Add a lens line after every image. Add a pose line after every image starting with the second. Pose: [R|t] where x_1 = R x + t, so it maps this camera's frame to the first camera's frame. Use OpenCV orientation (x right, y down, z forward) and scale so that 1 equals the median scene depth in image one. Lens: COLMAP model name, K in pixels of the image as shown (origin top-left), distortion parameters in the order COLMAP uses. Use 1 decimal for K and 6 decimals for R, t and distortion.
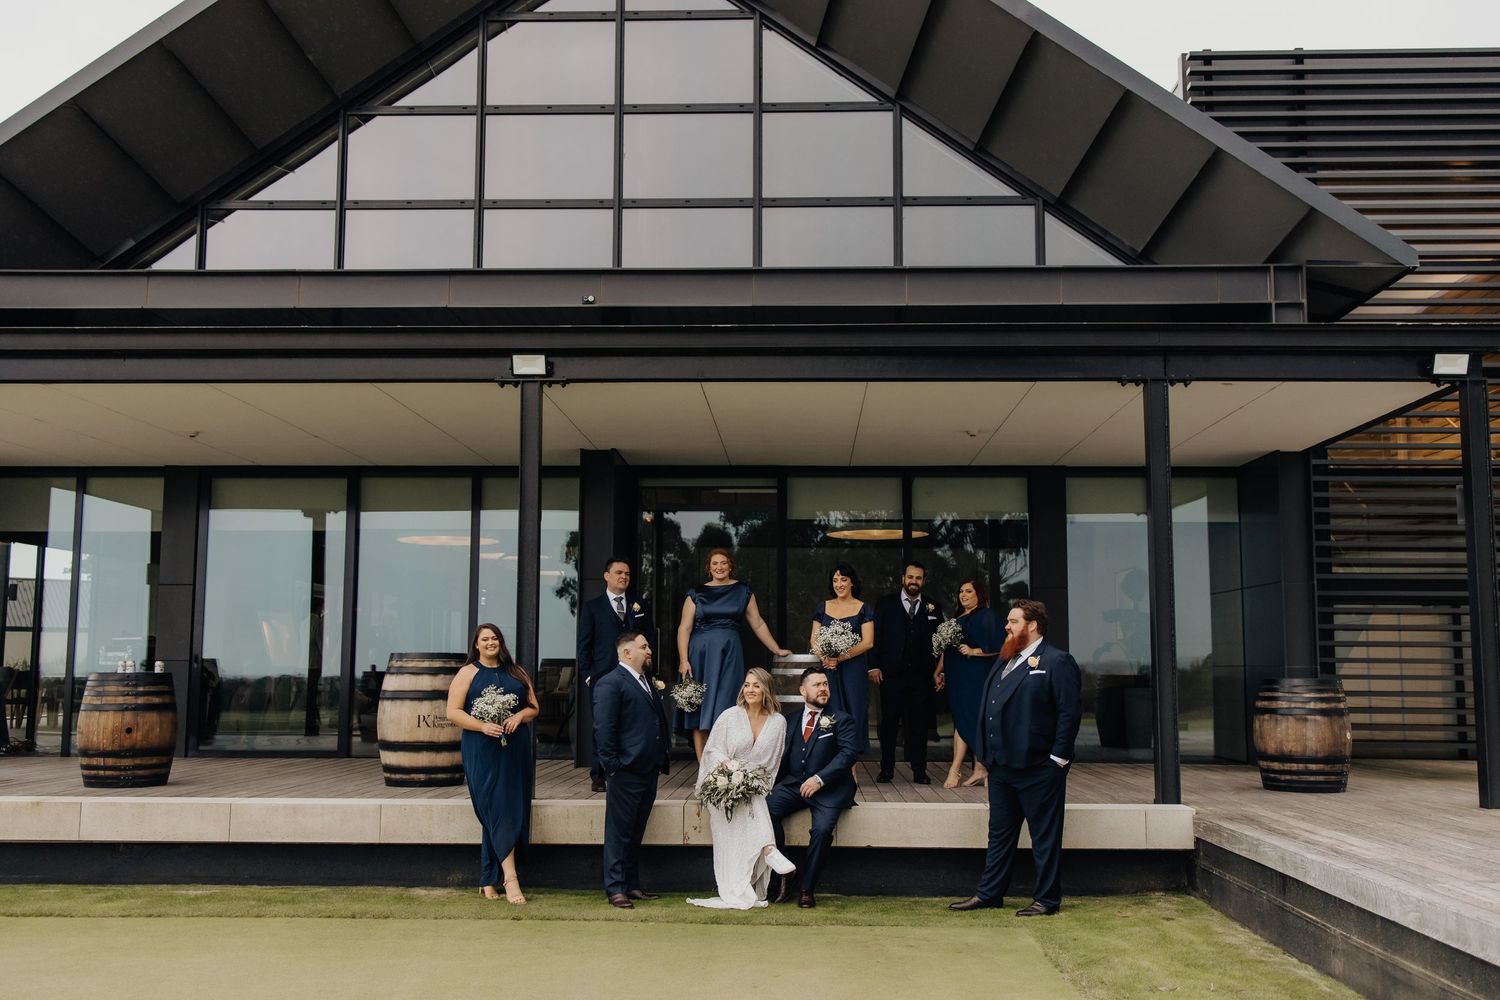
lens RADIAL K [[1533.6, 0, 750.0], [0, 1533.6, 500.0], [0, 0, 1]] dist [0.023377, 0.016286]
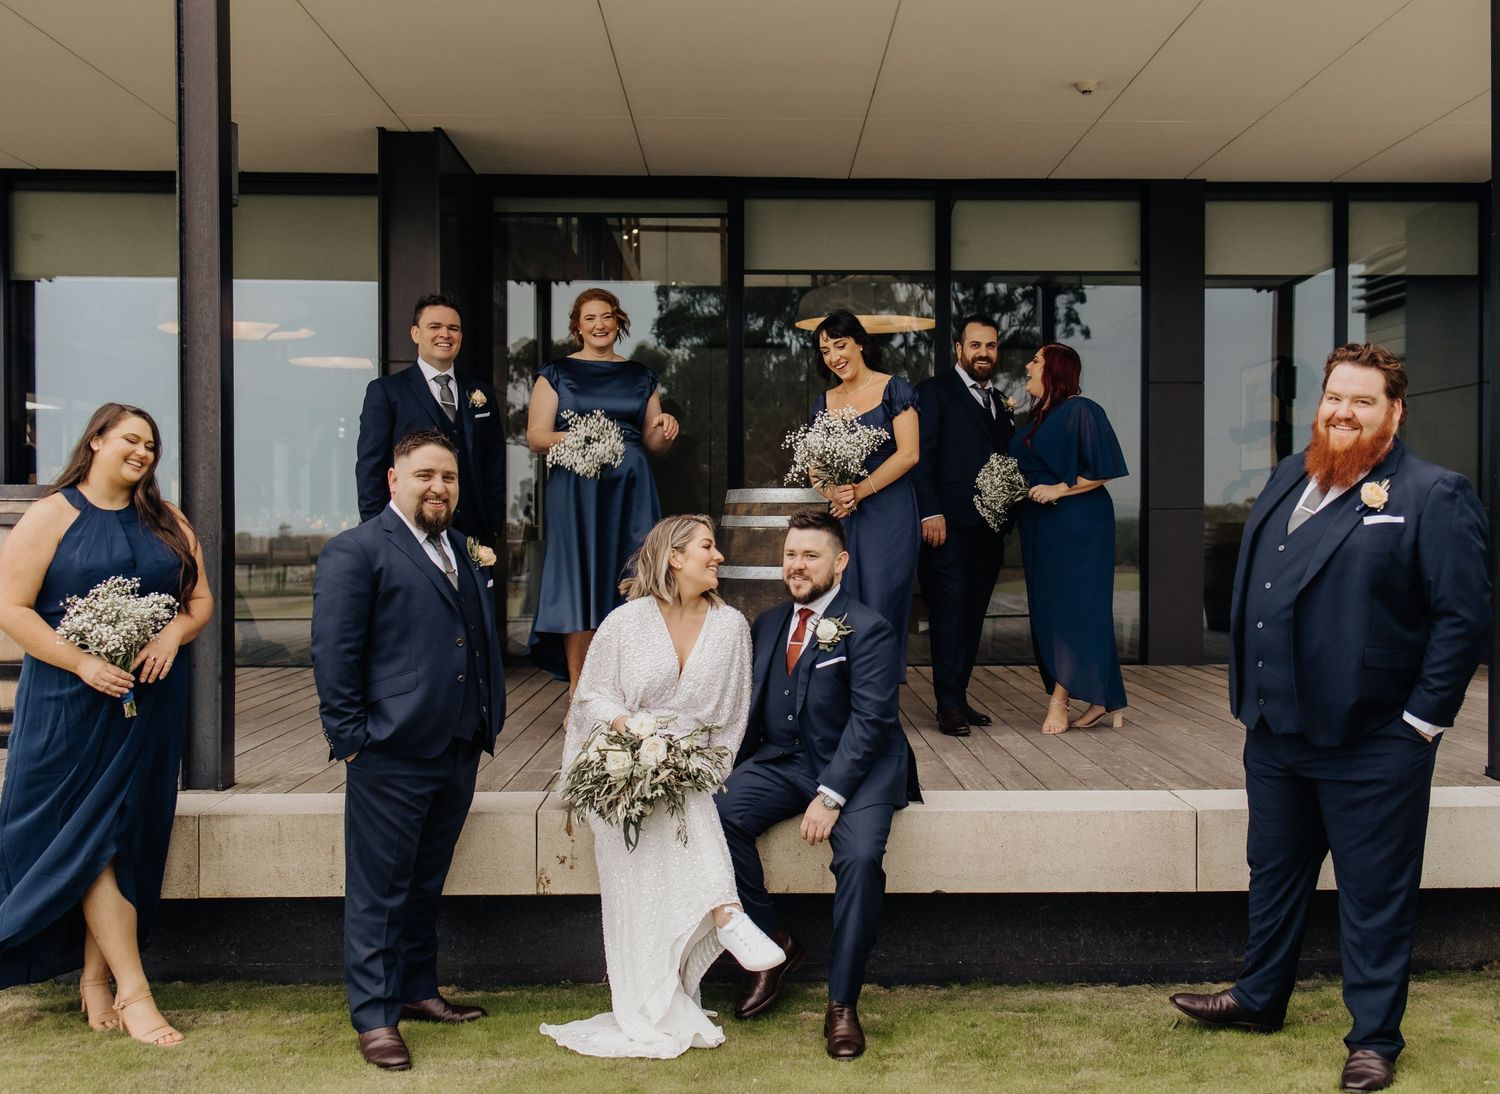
lens RADIAL K [[1545.5, 0, 750.0], [0, 1545.5, 547.0], [0, 0, 1]] dist [-0.002815, -0.000758]
pose [[0.999298, -0.007990, 0.036604, 0.004339], [0.003344, 0.992116, 0.125278, 0.063799], [-0.037316, -0.125068, 0.991446, 0.553815]]
